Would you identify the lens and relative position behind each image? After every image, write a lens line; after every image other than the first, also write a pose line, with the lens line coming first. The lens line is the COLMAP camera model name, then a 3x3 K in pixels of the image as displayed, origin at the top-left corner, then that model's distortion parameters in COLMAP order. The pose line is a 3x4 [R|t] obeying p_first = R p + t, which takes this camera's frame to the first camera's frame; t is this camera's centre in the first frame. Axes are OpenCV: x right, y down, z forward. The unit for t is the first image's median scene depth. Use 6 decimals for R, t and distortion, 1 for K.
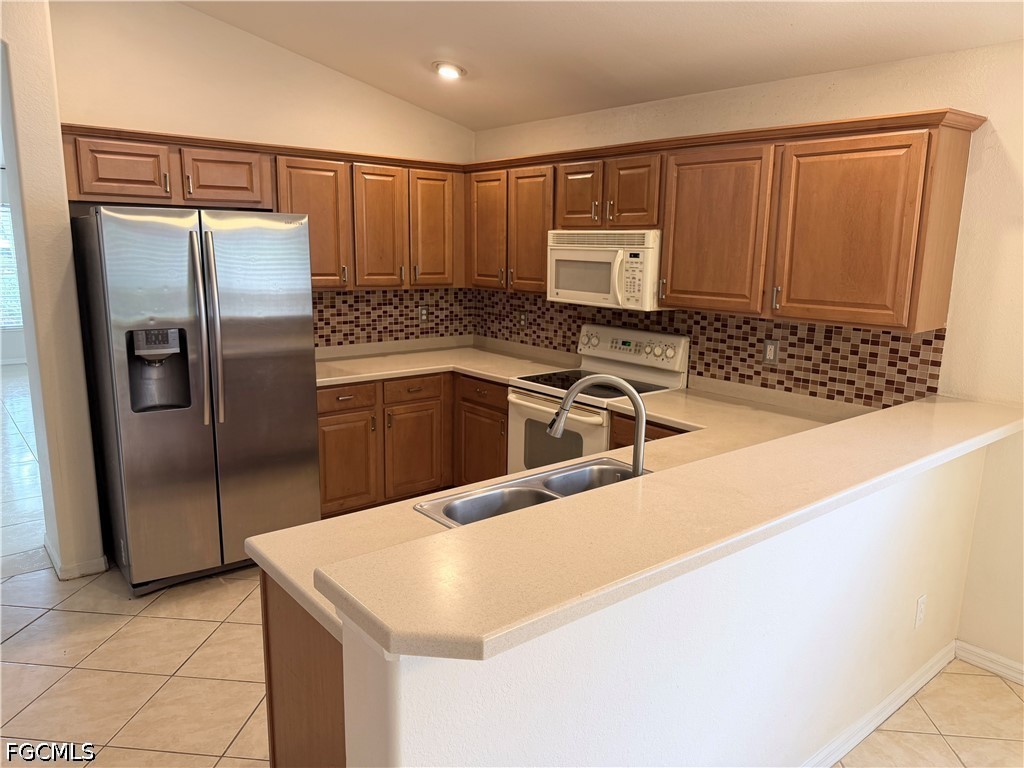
lens RADIAL K [[730.2, 0, 538.2], [0, 730.2, 408.4], [0, 0, 1]] dist [0.043612, -0.038976]
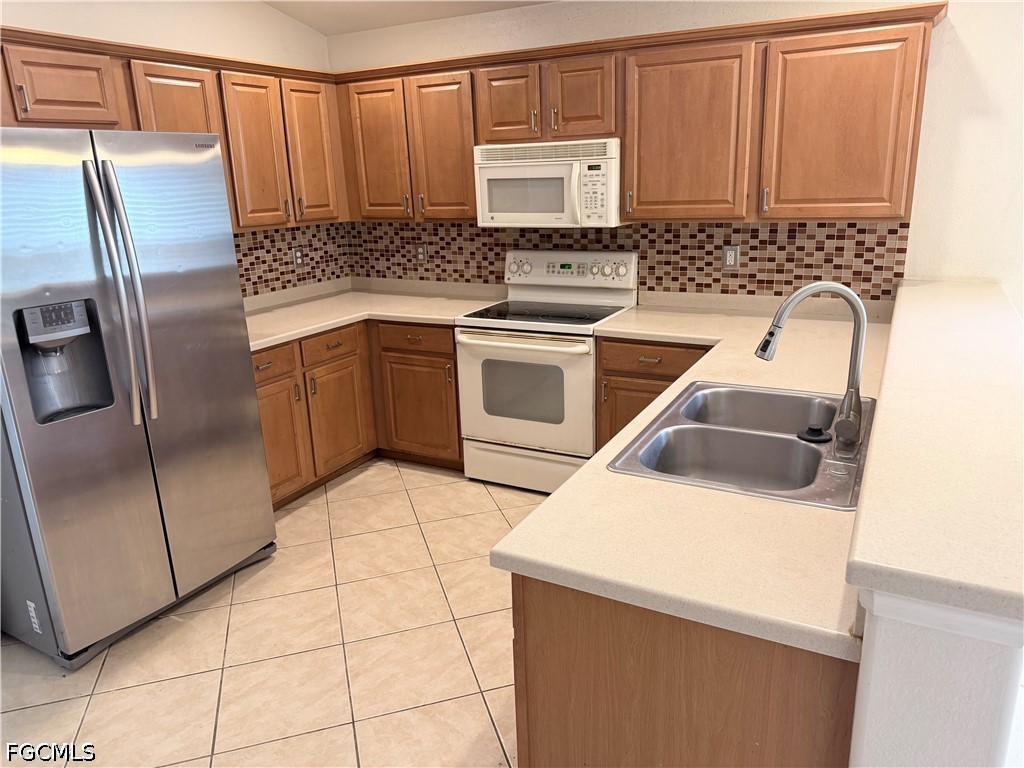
lens RADIAL K [[730.2, 0, 531.2], [0, 730.2, 391.5], [0, 0, 1]] dist [0.043612, -0.038976]
pose [[0.923906, -0.158004, 0.348472, -0.318597], [0.134312, 0.986725, 0.091296, -0.024103], [-0.358271, -0.037545, 0.932862, 0.149290]]
